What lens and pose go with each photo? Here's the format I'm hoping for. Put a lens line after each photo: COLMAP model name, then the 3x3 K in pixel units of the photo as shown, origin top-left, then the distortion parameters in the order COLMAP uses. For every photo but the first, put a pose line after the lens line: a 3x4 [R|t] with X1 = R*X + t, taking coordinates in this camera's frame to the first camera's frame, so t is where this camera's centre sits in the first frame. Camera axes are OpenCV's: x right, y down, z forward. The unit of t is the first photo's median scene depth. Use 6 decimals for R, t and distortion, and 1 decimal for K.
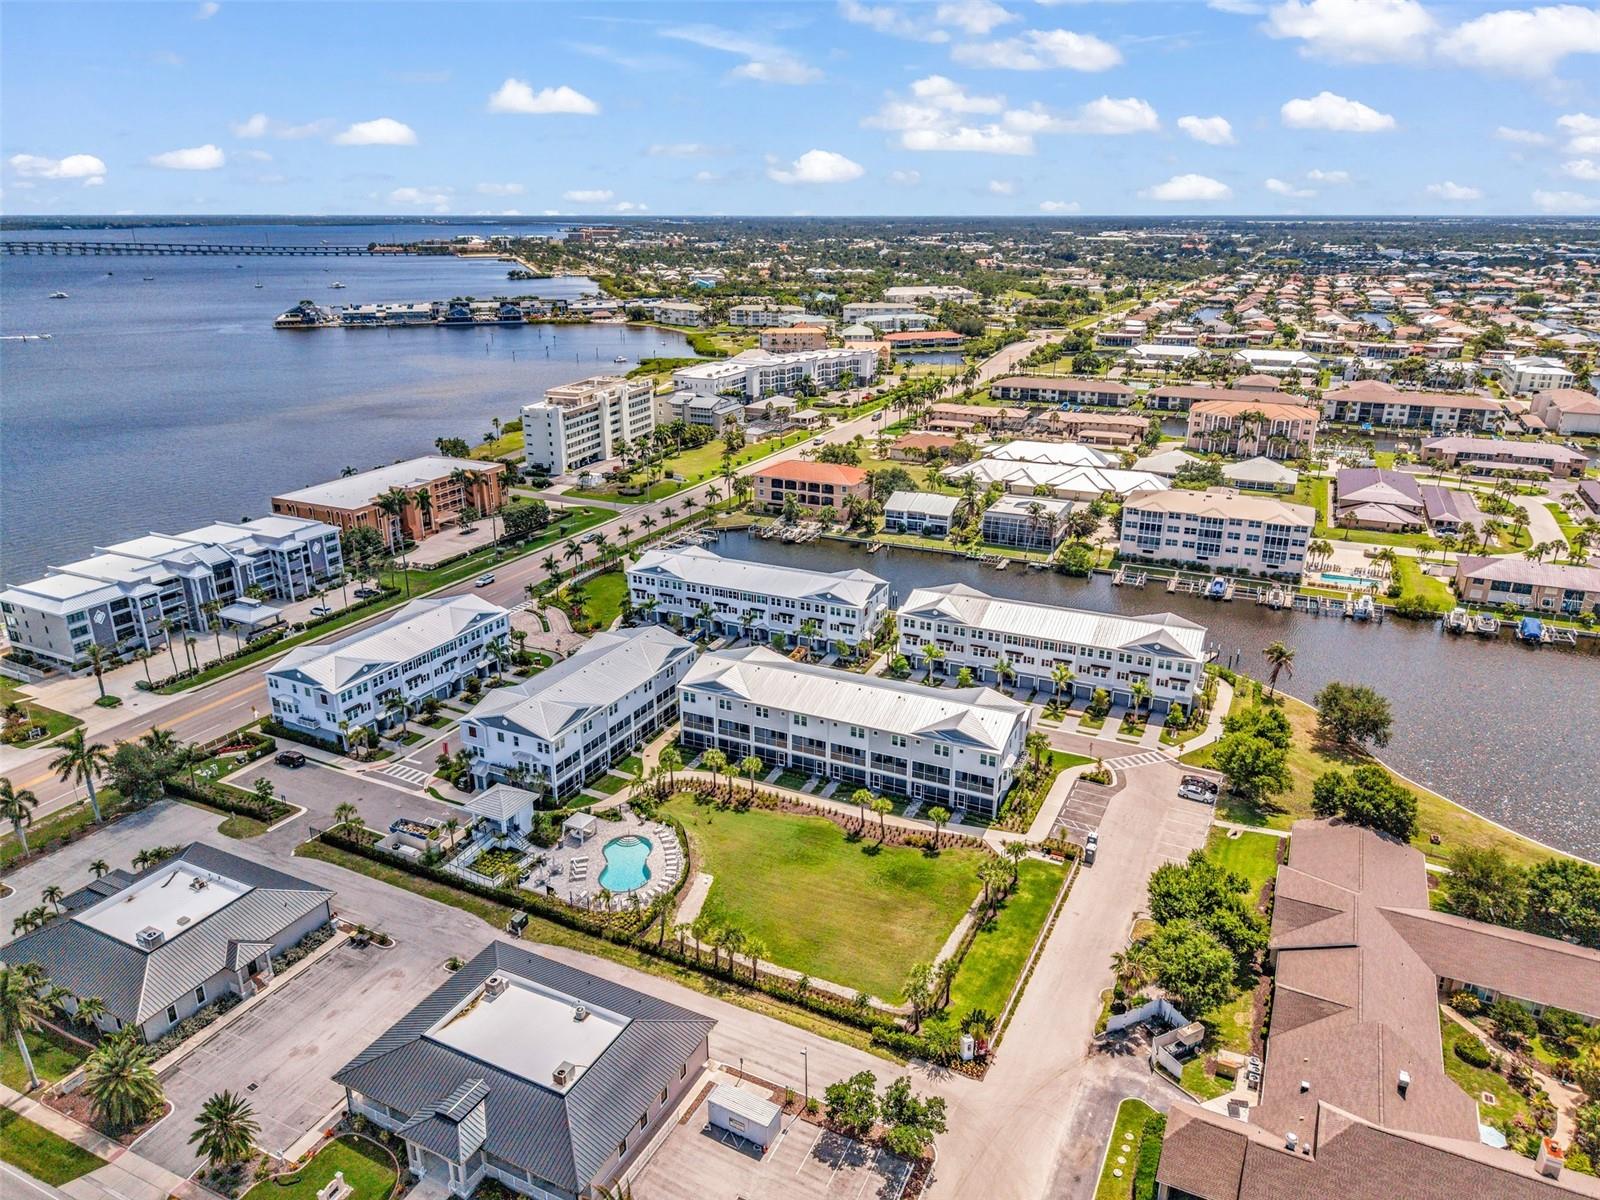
lens RADIAL K [[1064.3, 0, 800.0], [0, 1064.3, 600.0], [0, 0, 1]] dist [0.057911, -0.082654]
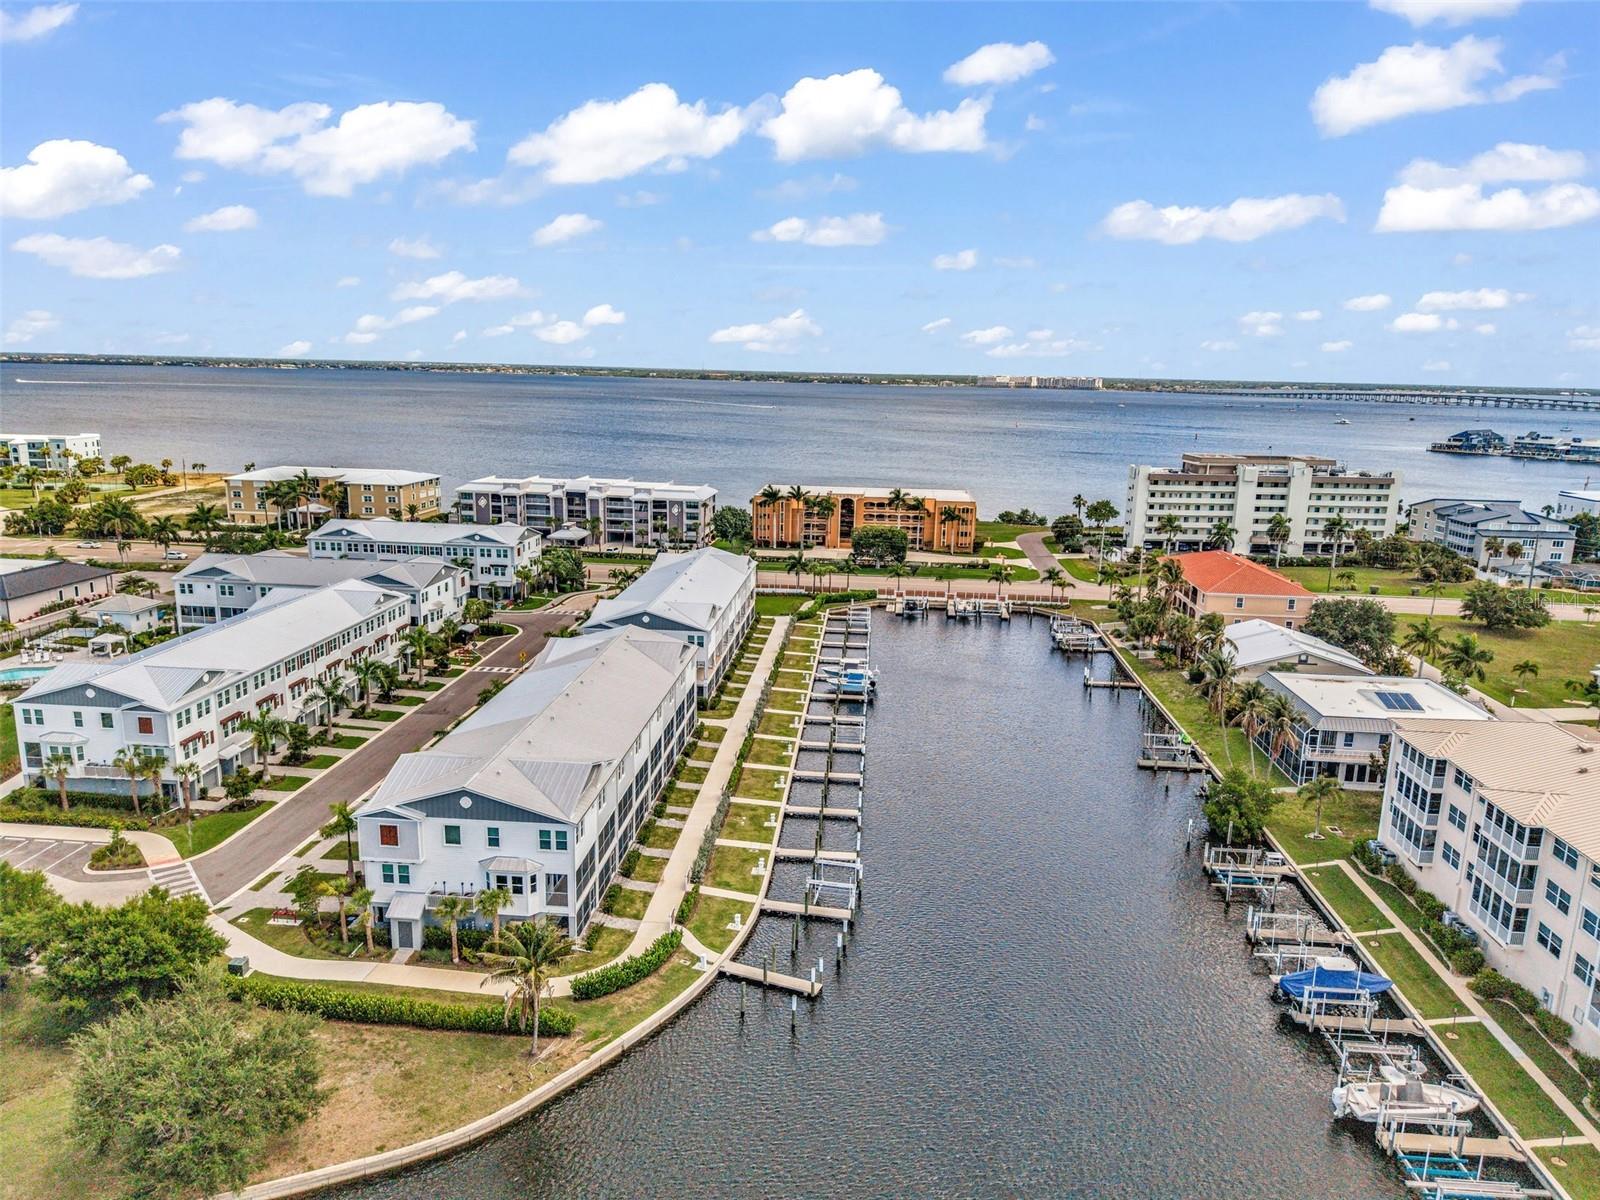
lens RADIAL K [[1060.6, 0, 795.6], [0, 1060.6, 623.9], [0, 0, 1]] dist [0.056810, -0.085670]
pose [[0.345645, 0.225589, -0.910845, 0.798660], [-0.339947, 0.934839, 0.102529, -0.121410], [0.874623, 0.274200, 0.399811, 0.928002]]
